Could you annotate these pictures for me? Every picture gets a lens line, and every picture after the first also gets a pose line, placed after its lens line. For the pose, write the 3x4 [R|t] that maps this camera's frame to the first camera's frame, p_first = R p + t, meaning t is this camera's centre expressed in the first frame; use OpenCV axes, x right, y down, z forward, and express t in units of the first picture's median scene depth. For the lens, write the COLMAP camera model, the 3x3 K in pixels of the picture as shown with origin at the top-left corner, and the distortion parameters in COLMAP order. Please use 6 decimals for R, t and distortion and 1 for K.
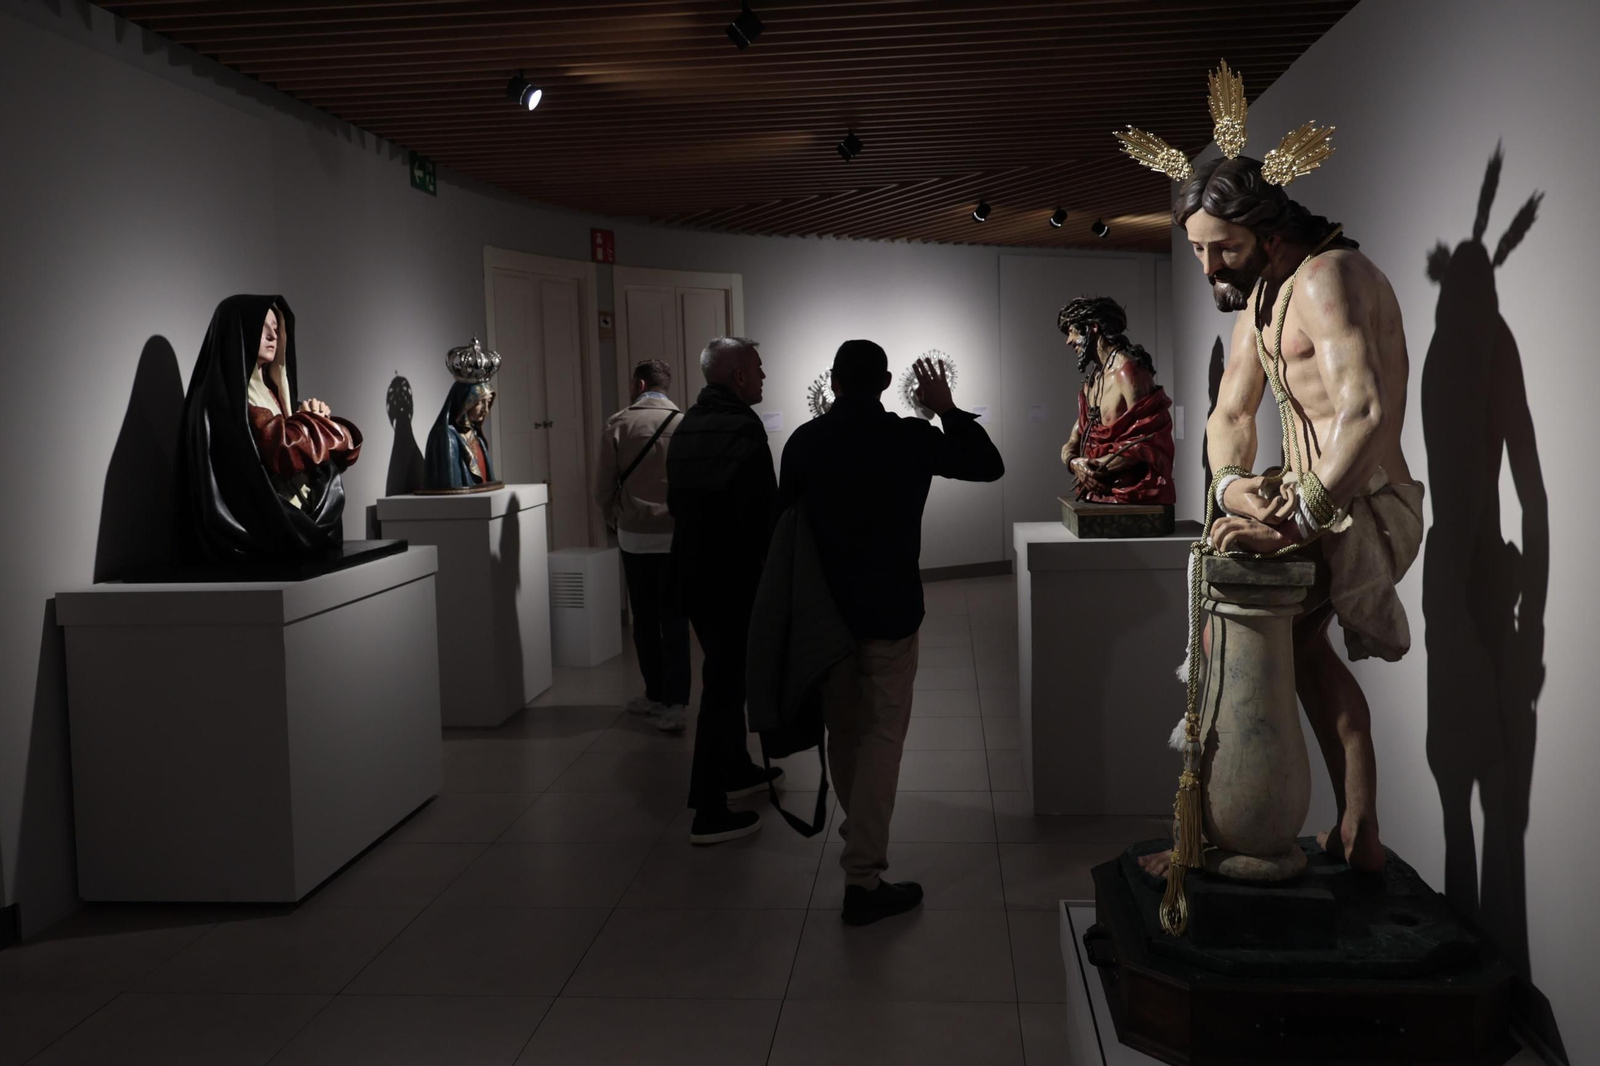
lens RADIAL K [[1276.3, 0, 821.9], [0, 1276.3, 478.3], [0, 0, 1]] dist [0.018318, -0.002078]
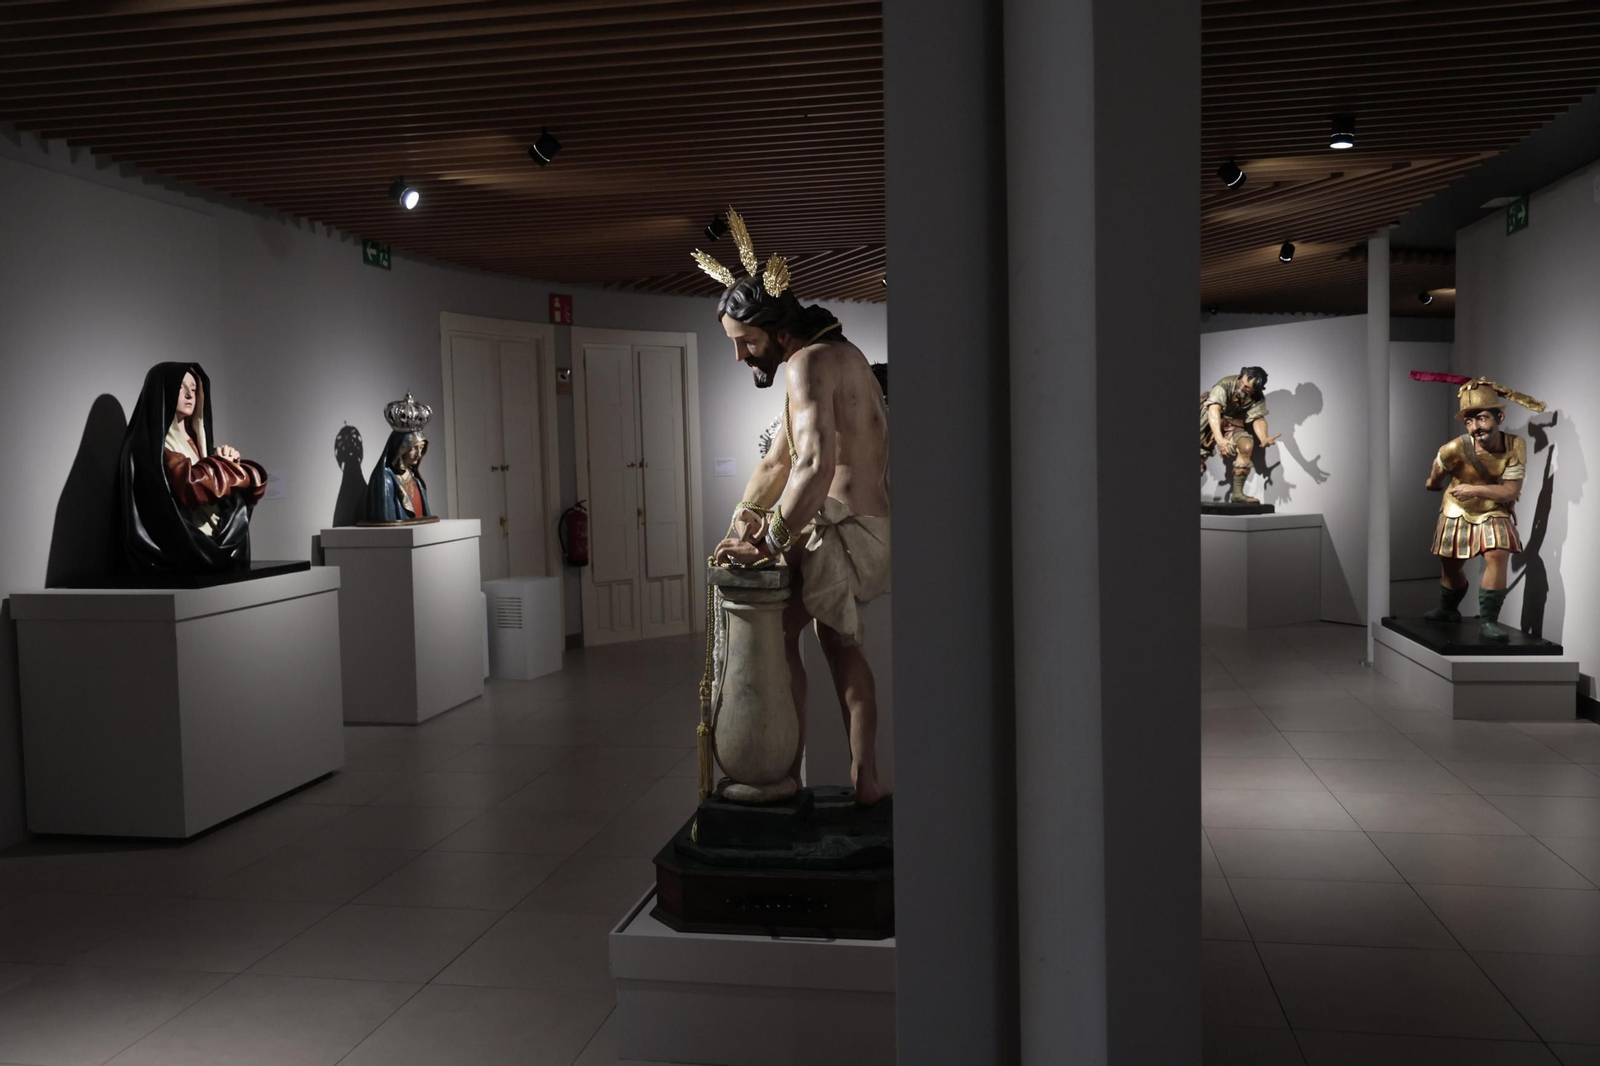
lens RADIAL K [[1269.8, 0, 799.4], [0, 1269.8, 533.6], [0, 0, 1]] dist [0.017623, 0.001983]
pose [[0.996111, 0.012407, -0.087234, 0.293121], [-0.011713, 0.999896, 0.008458, 0.007352], [0.087330, -0.007404, 0.996152, -0.205178]]
